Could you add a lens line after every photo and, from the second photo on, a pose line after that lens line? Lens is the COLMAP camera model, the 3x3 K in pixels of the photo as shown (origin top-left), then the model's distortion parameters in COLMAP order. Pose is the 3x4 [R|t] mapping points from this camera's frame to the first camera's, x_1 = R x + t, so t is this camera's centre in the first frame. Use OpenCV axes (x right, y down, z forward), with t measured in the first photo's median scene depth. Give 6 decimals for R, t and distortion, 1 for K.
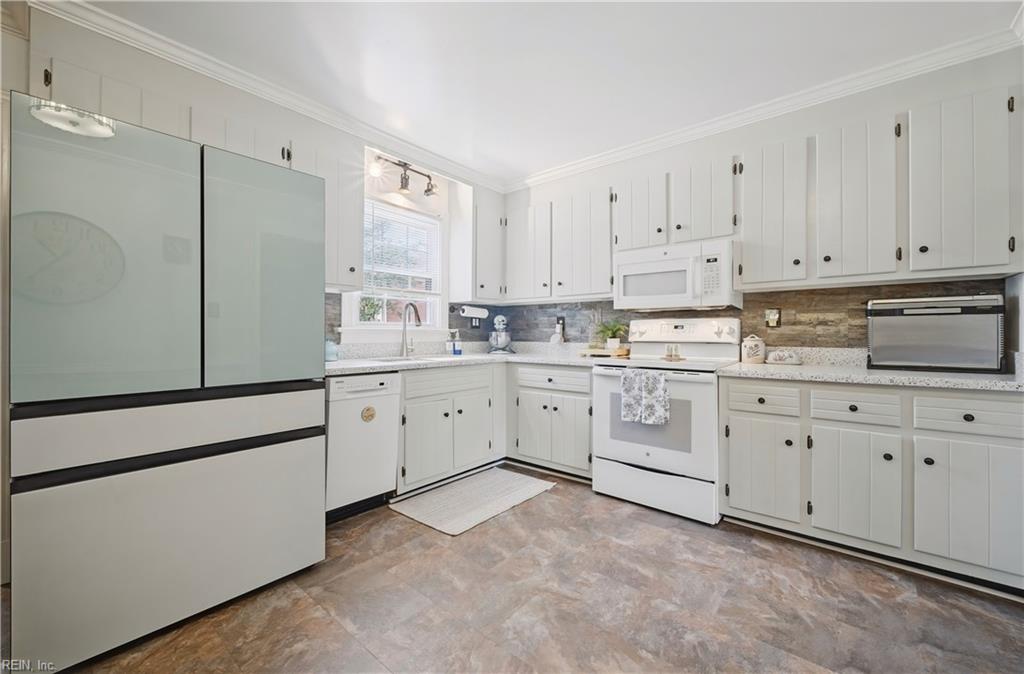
lens RADIAL K [[407.7, 0, 512.7], [0, 407.7, 336.4], [0, 0, 1]] dist [0.001591, -0.000009]
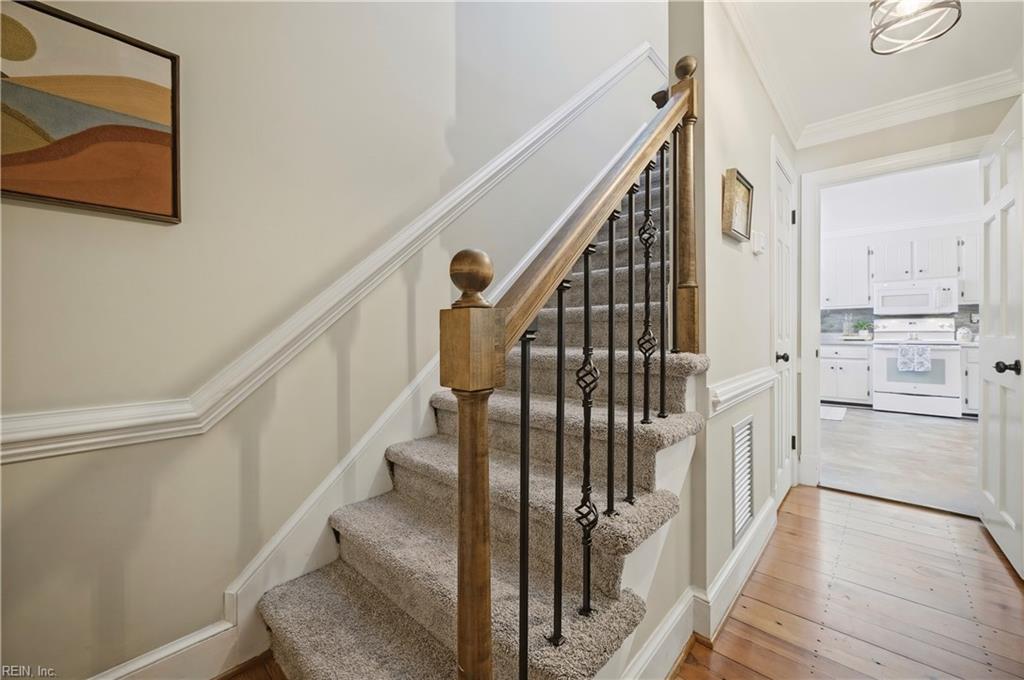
lens RADIAL K [[407.7, 0, 510.1], [0, 407.7, 334.7], [0, 0, 1]] dist [0.001591, -0.000009]
pose [[0.999308, -0.008223, -0.036276, -1.477939], [0.008340, 0.999961, 0.003065, 0.008397], [0.036249, -0.003365, 0.999337, -1.002379]]
